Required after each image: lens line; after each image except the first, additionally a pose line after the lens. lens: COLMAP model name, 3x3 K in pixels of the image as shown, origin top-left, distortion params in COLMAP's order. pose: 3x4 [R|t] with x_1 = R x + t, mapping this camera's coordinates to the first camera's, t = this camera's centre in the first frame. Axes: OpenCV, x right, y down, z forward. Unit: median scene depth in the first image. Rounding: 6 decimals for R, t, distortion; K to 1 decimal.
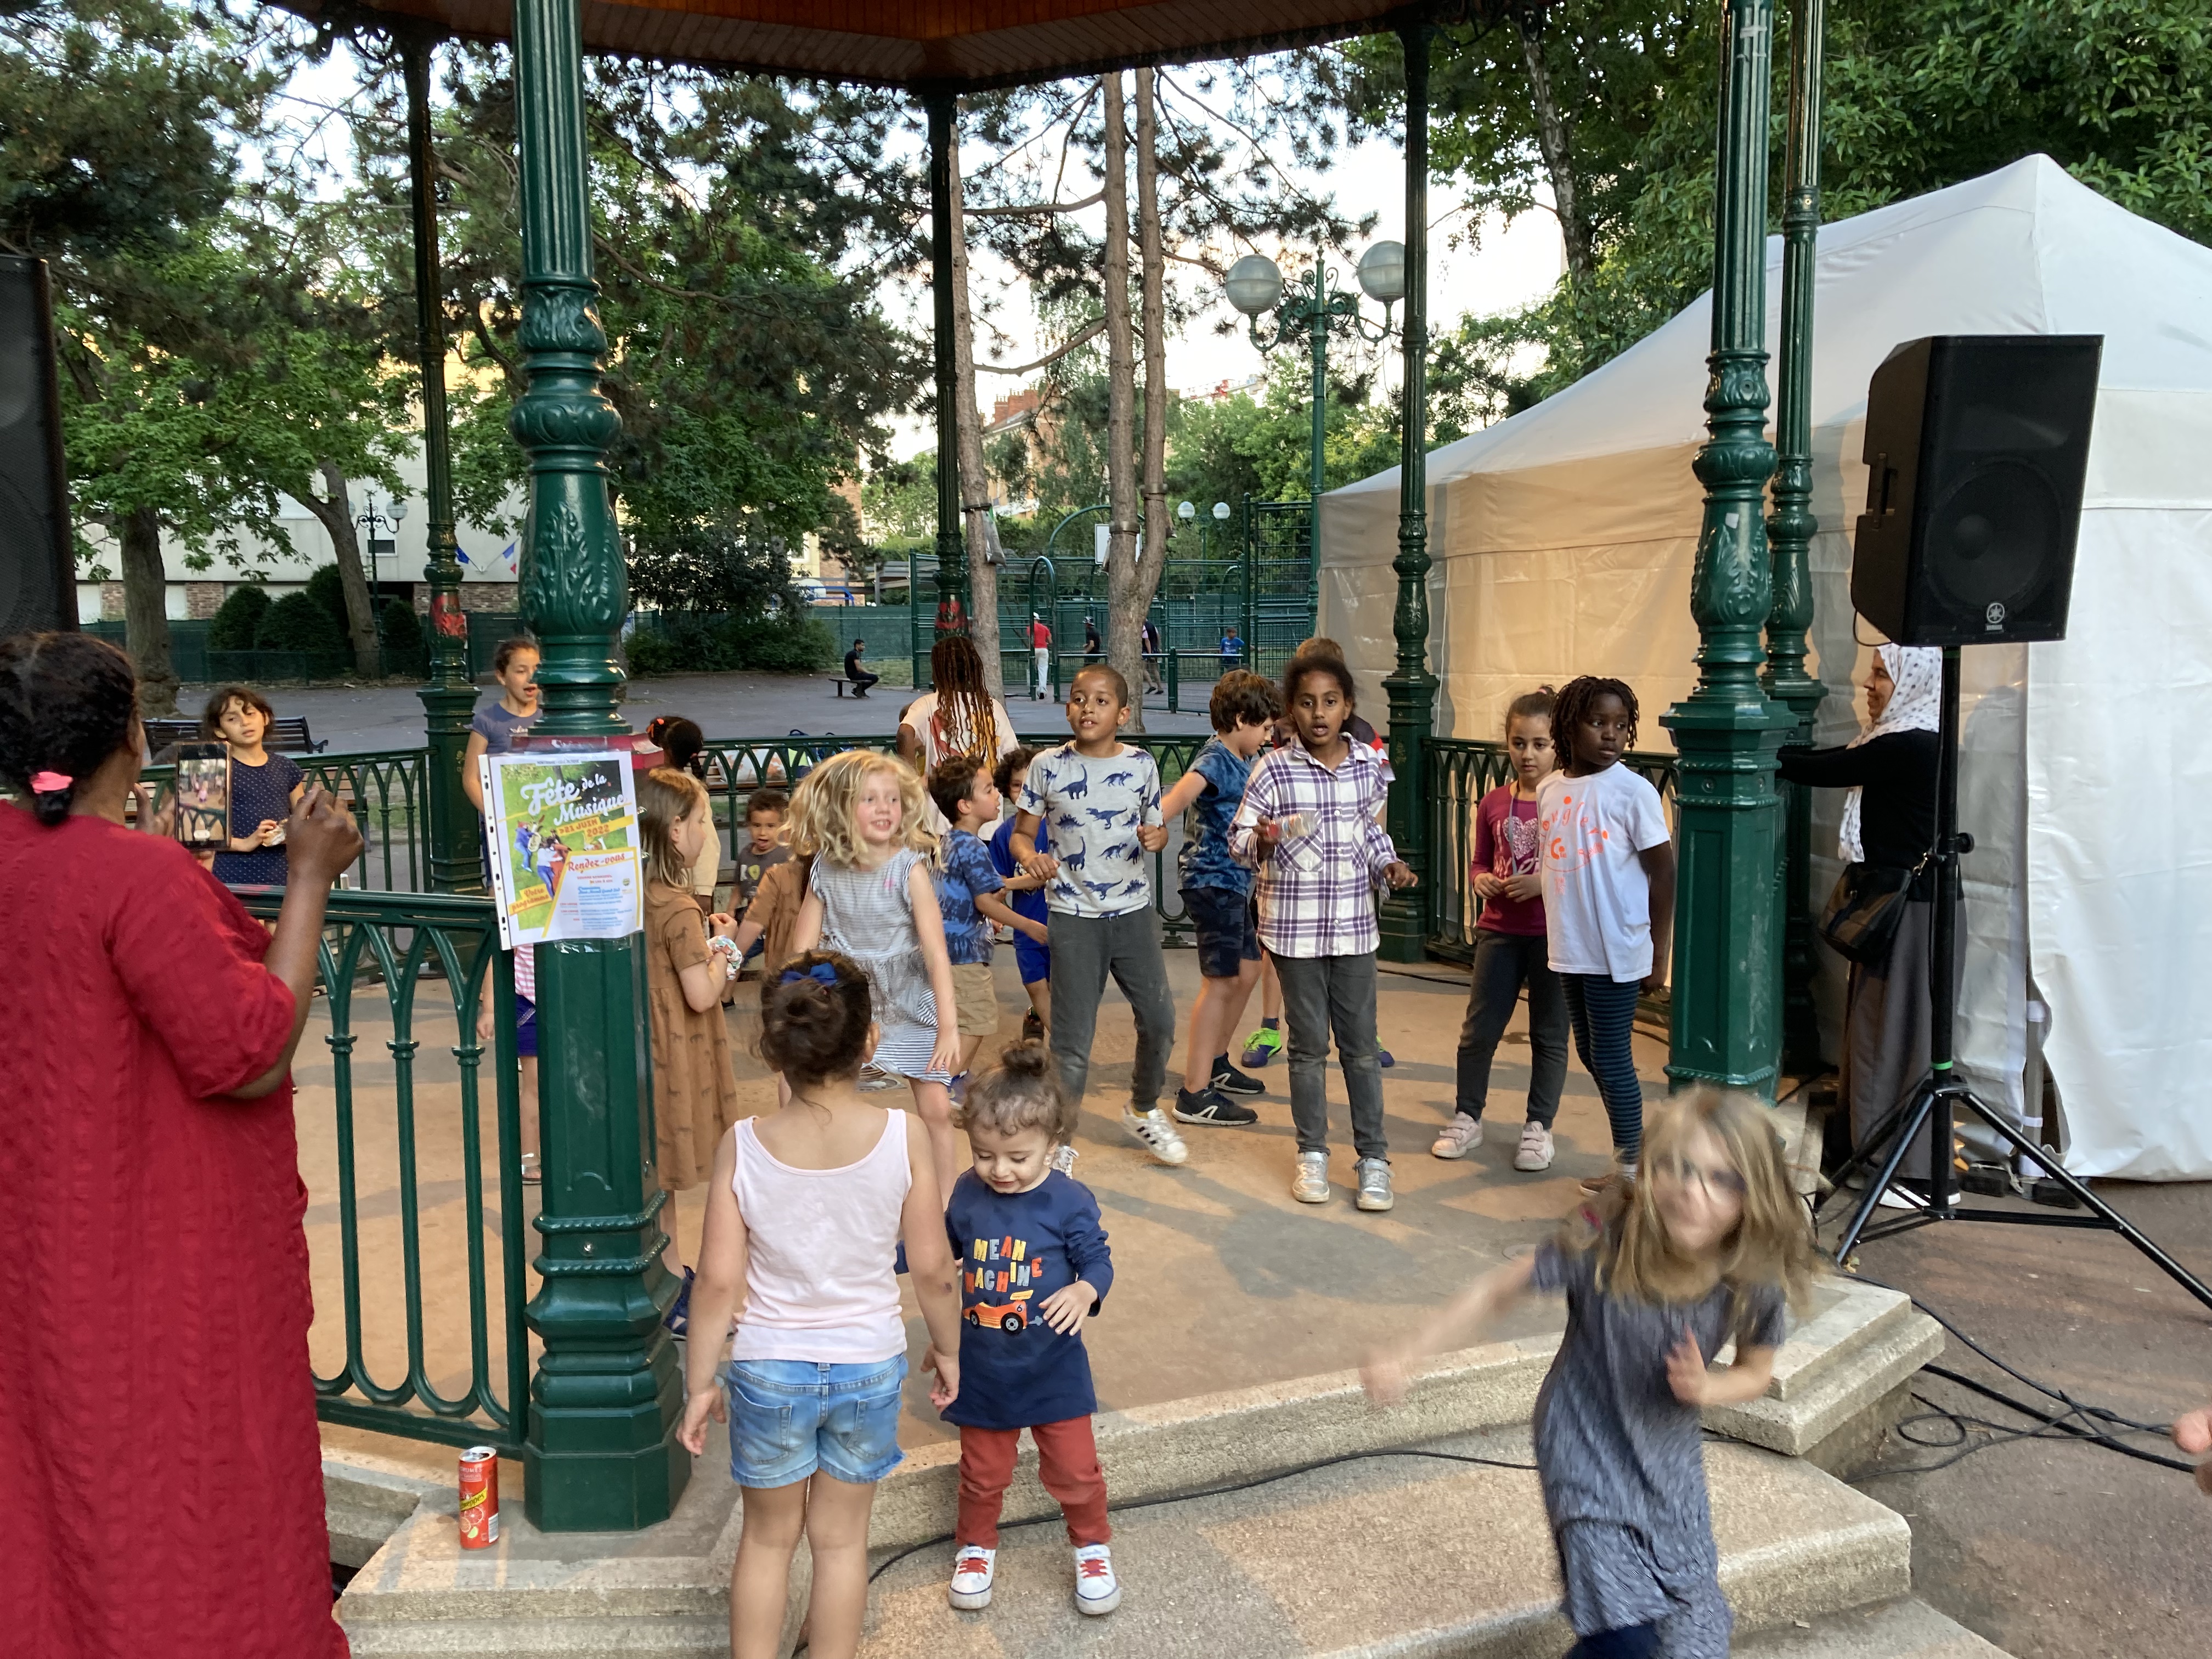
lens RADIAL K [[1825.5, 0, 1117.4], [0, 1825.5, 838.4], [0, 0, 1]] dist [0.017126, 0.011957]
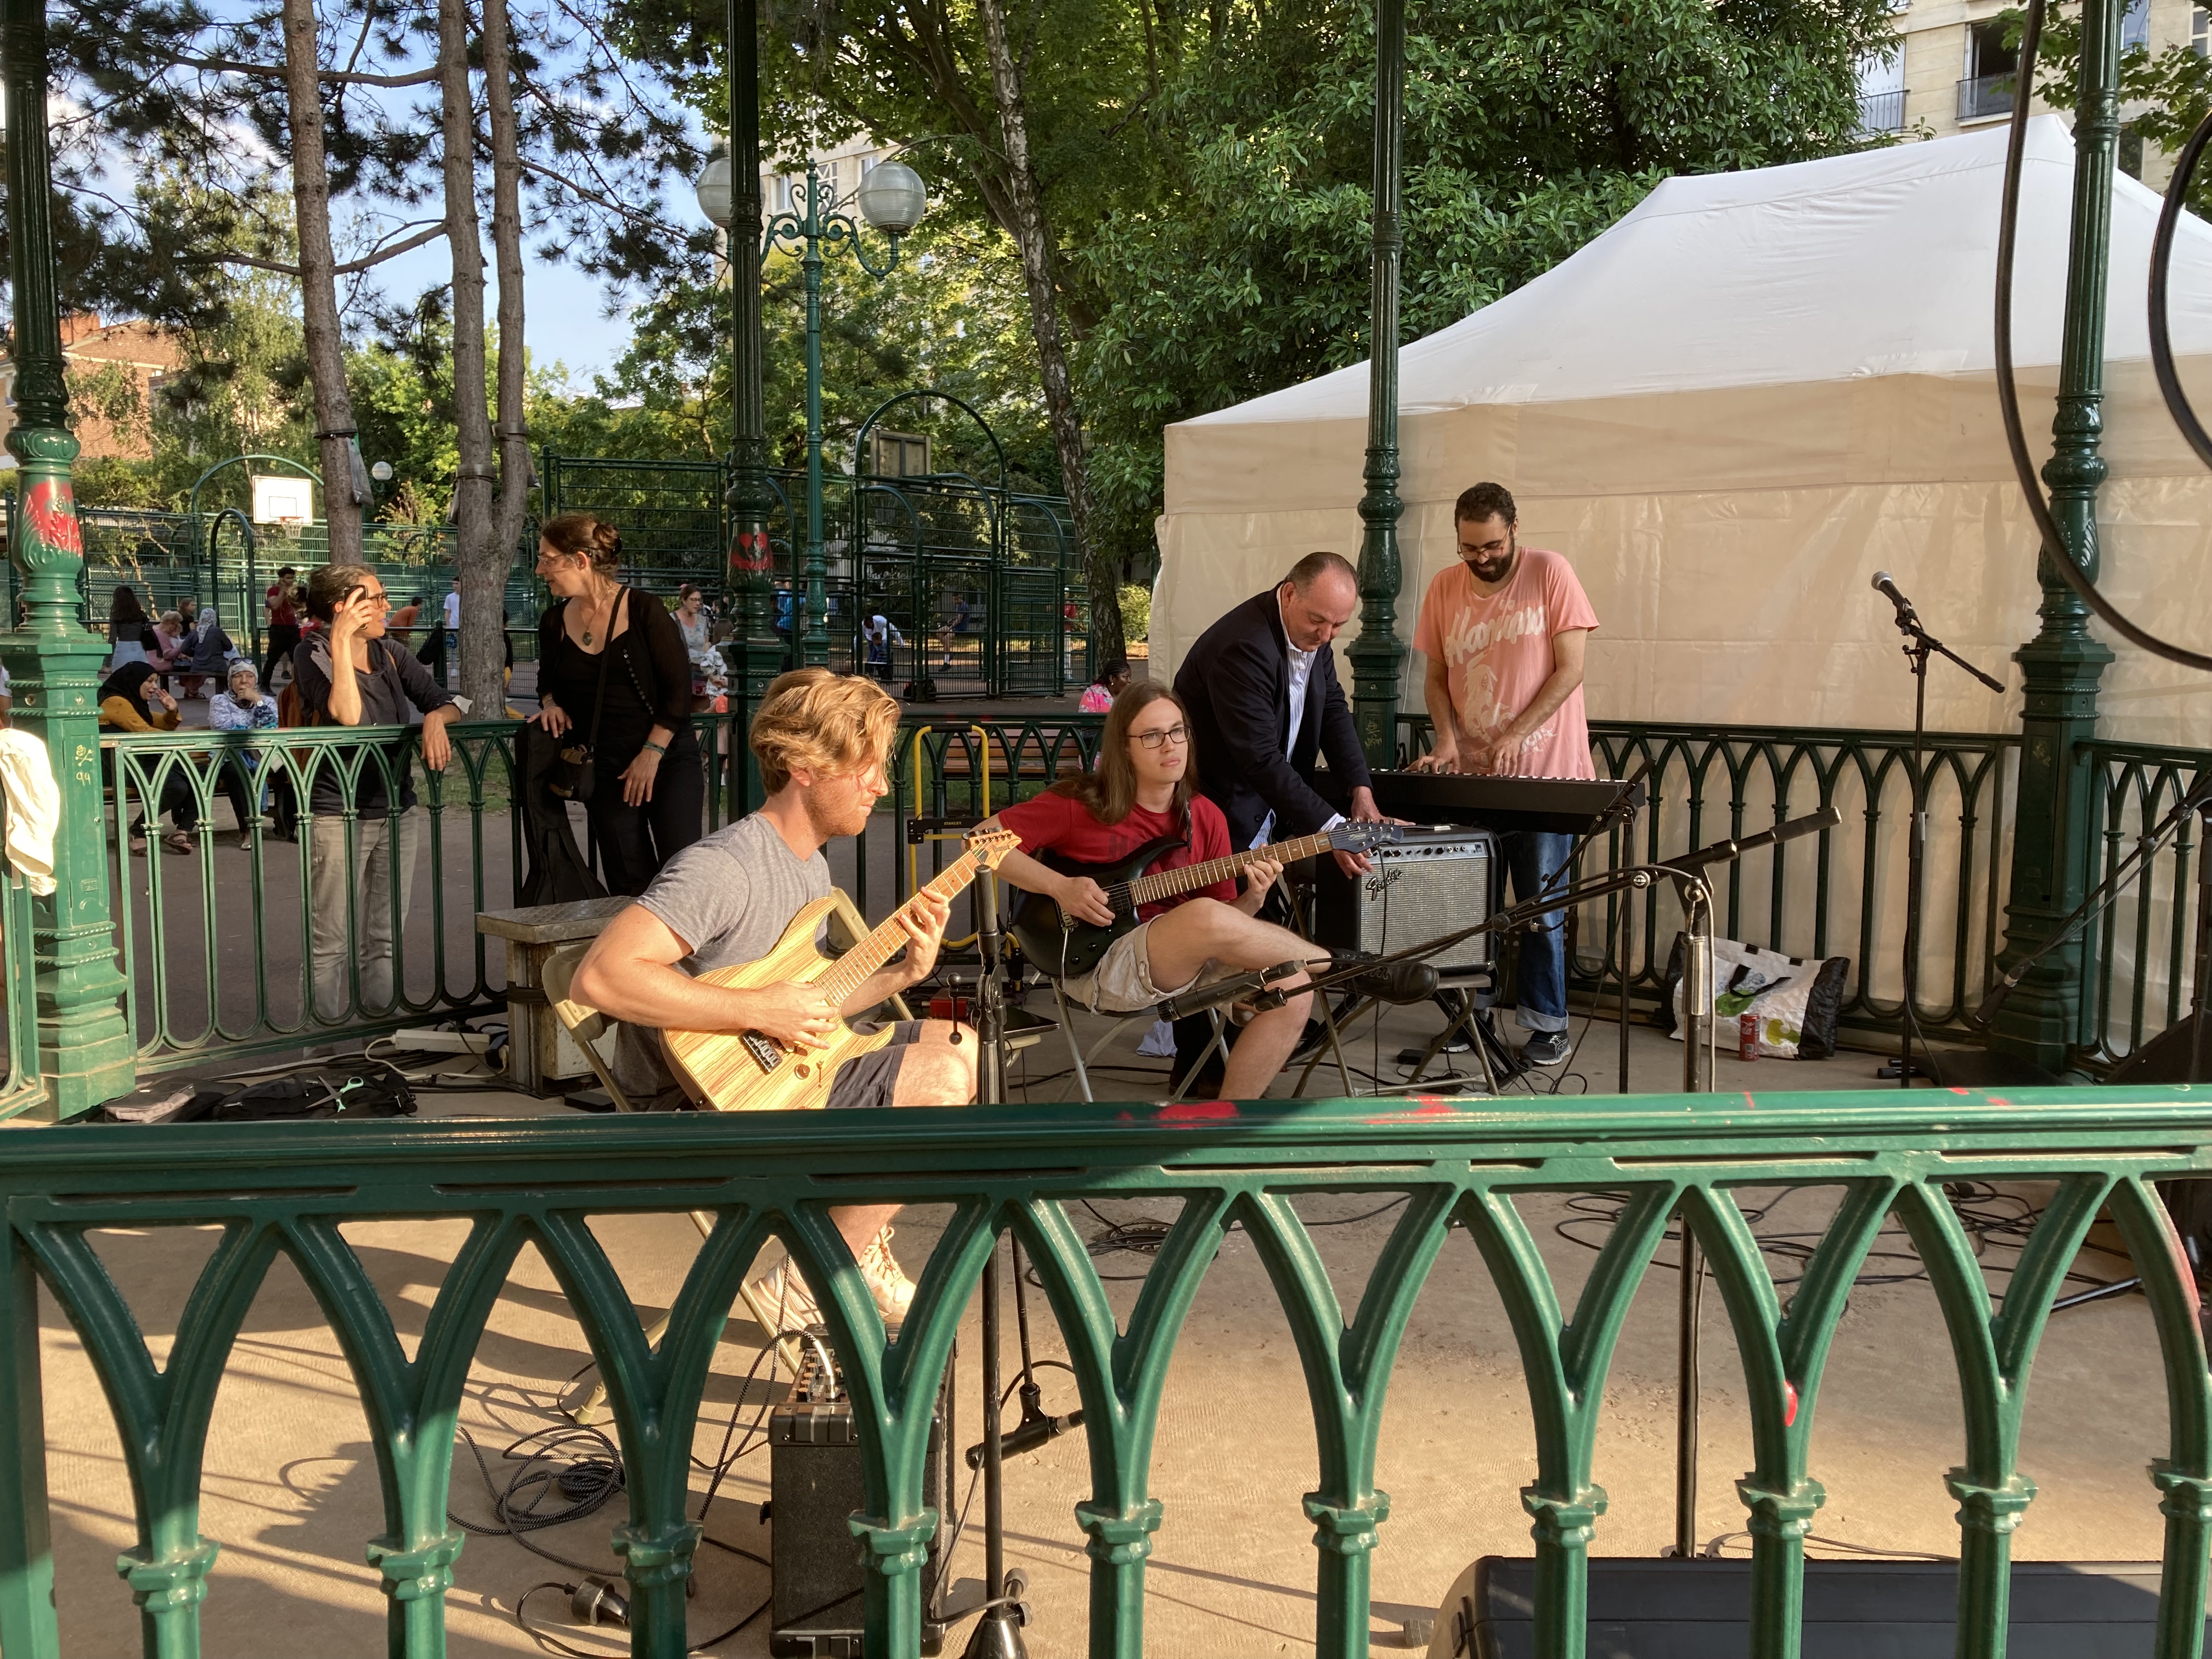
lens RADIAL K [[1825.5, 0, 1104.3], [0, 1825.5, 831.4], [0, 0, 1]] dist [0.017126, 0.011957]
pose [[0.889026, -0.030940, 0.456811, -0.178856], [0.029401, 0.999513, 0.010478, -0.005880], [-0.456912, 0.004115, 0.889502, 0.154712]]
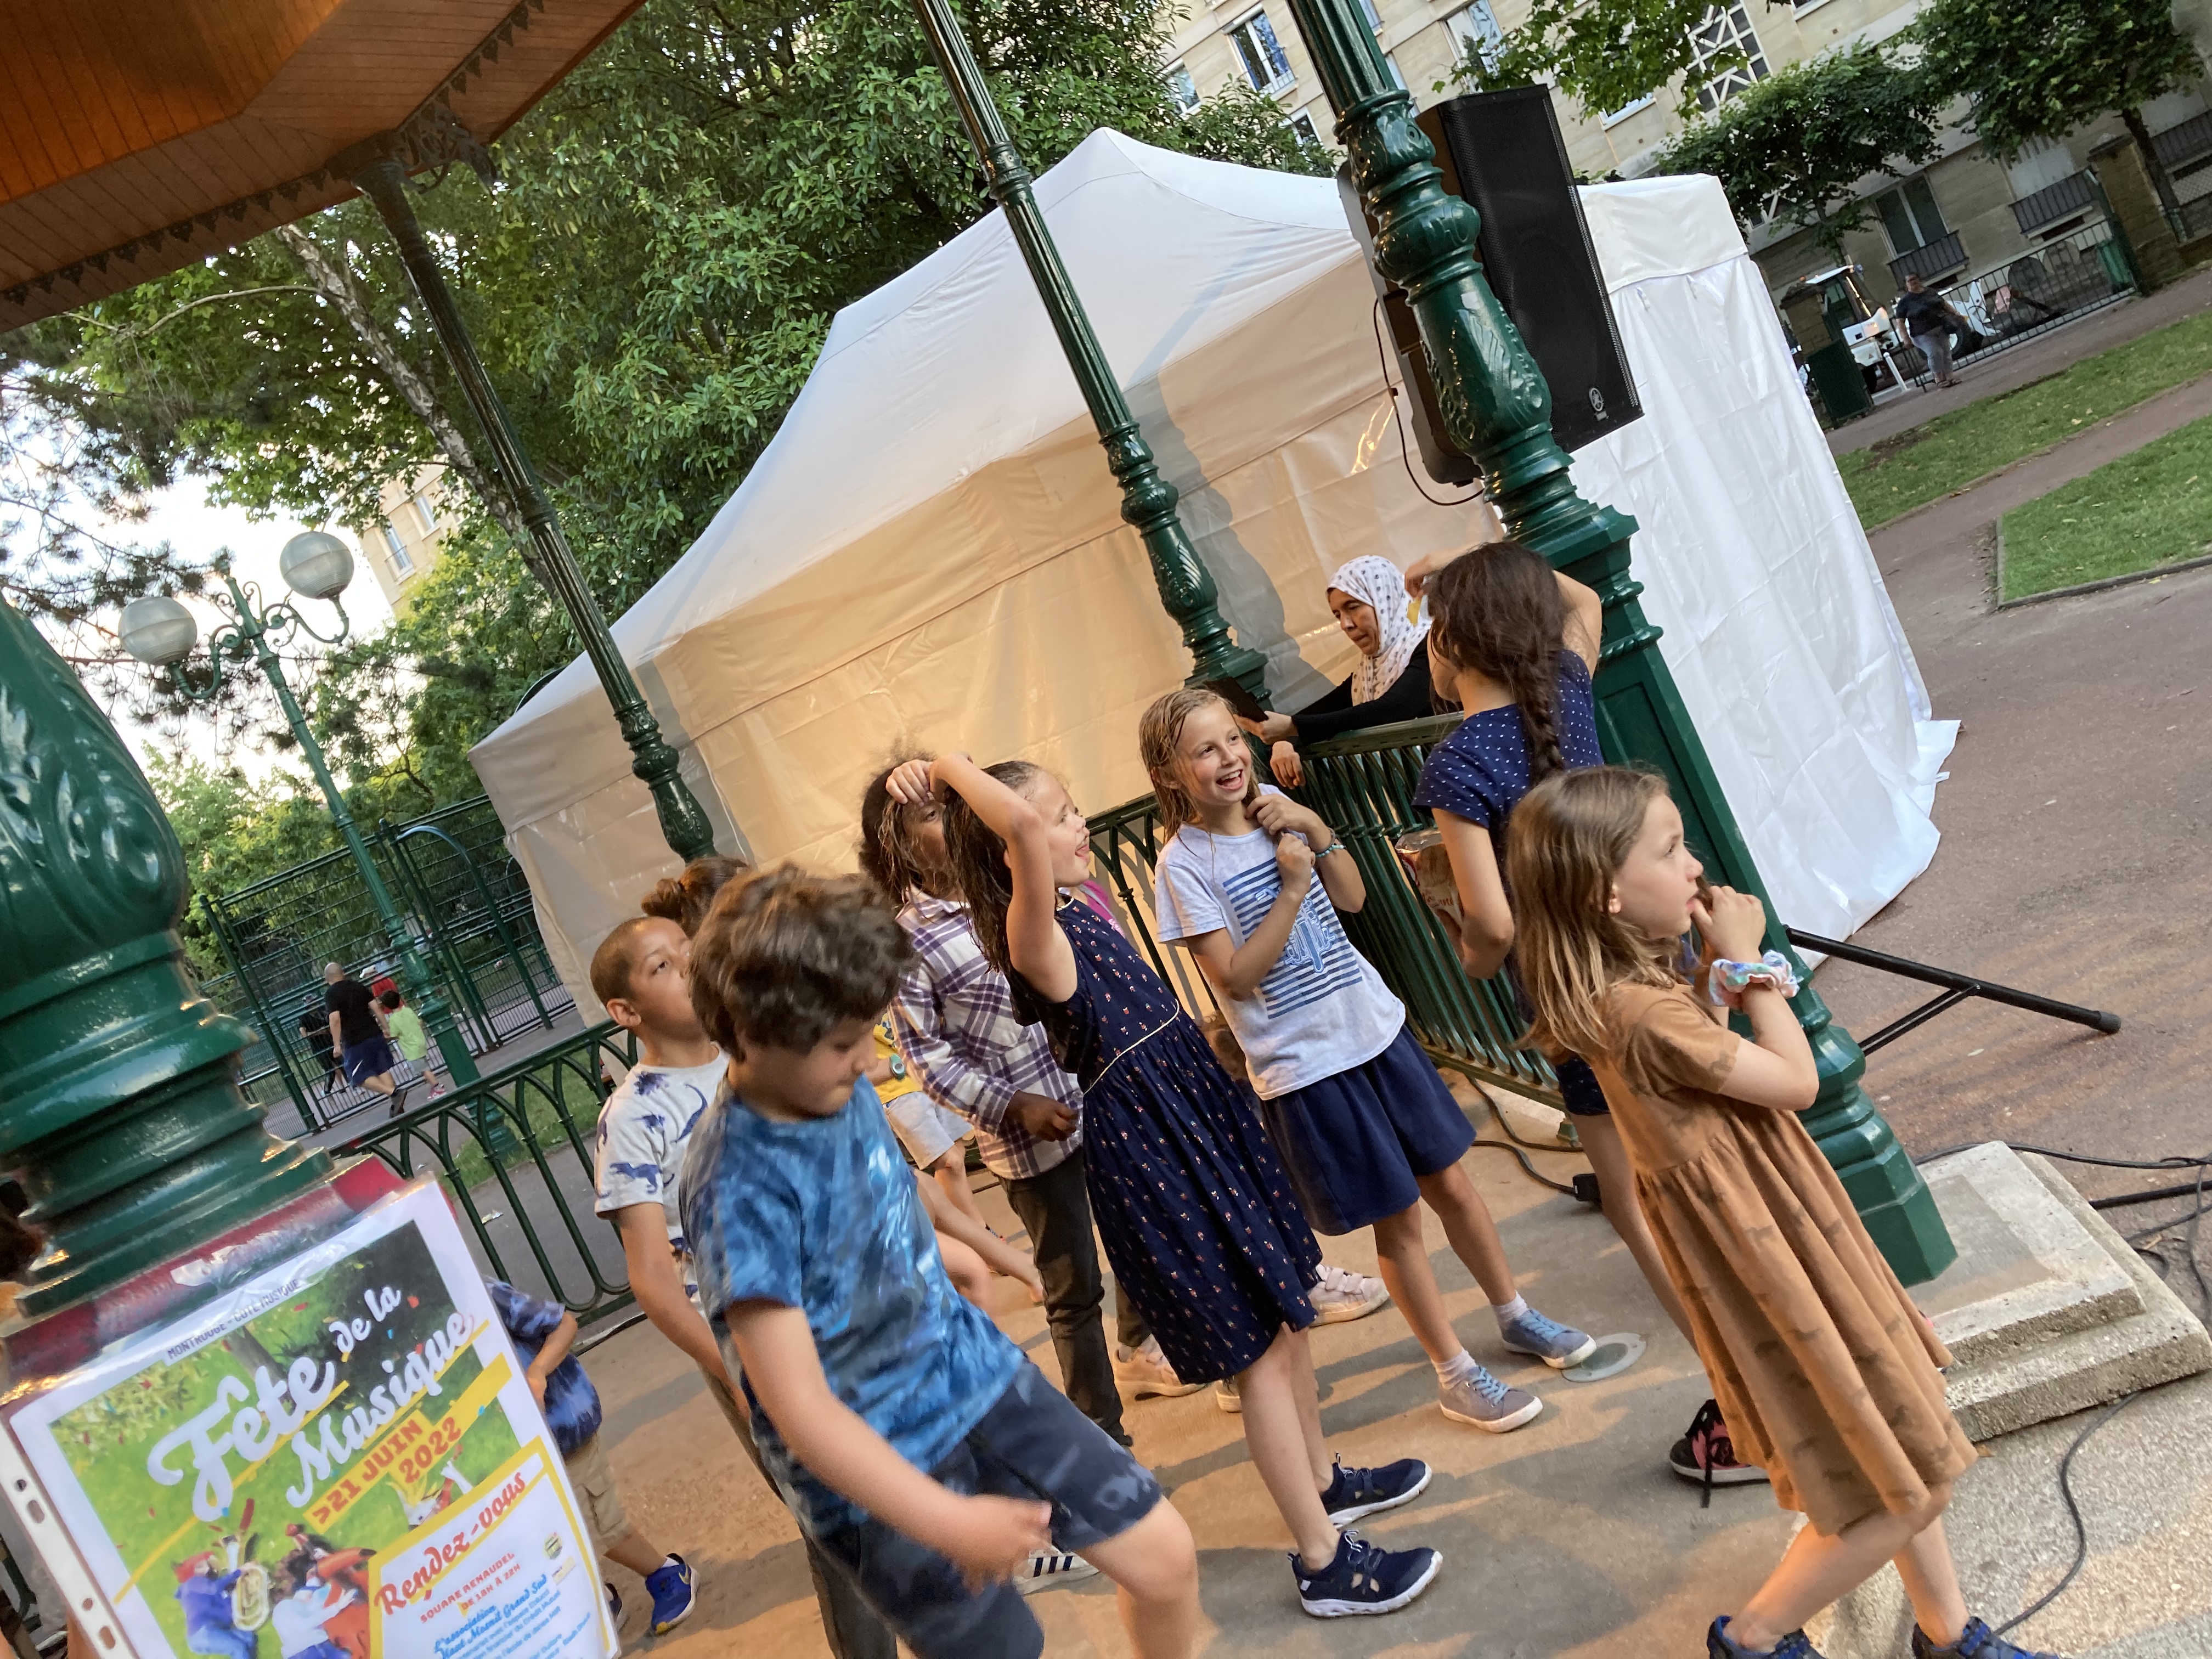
lens RADIAL K [[1825.5, 0, 1113.8], [0, 1825.5, 822.1], [0, 0, 1]] dist [0.017126, 0.011957]
pose [[0.768704, -0.374979, 0.518156, -0.058411], [0.452214, 0.891540, -0.025687, -0.007517], [-0.452324, 0.254063, 0.854900, 0.115746]]
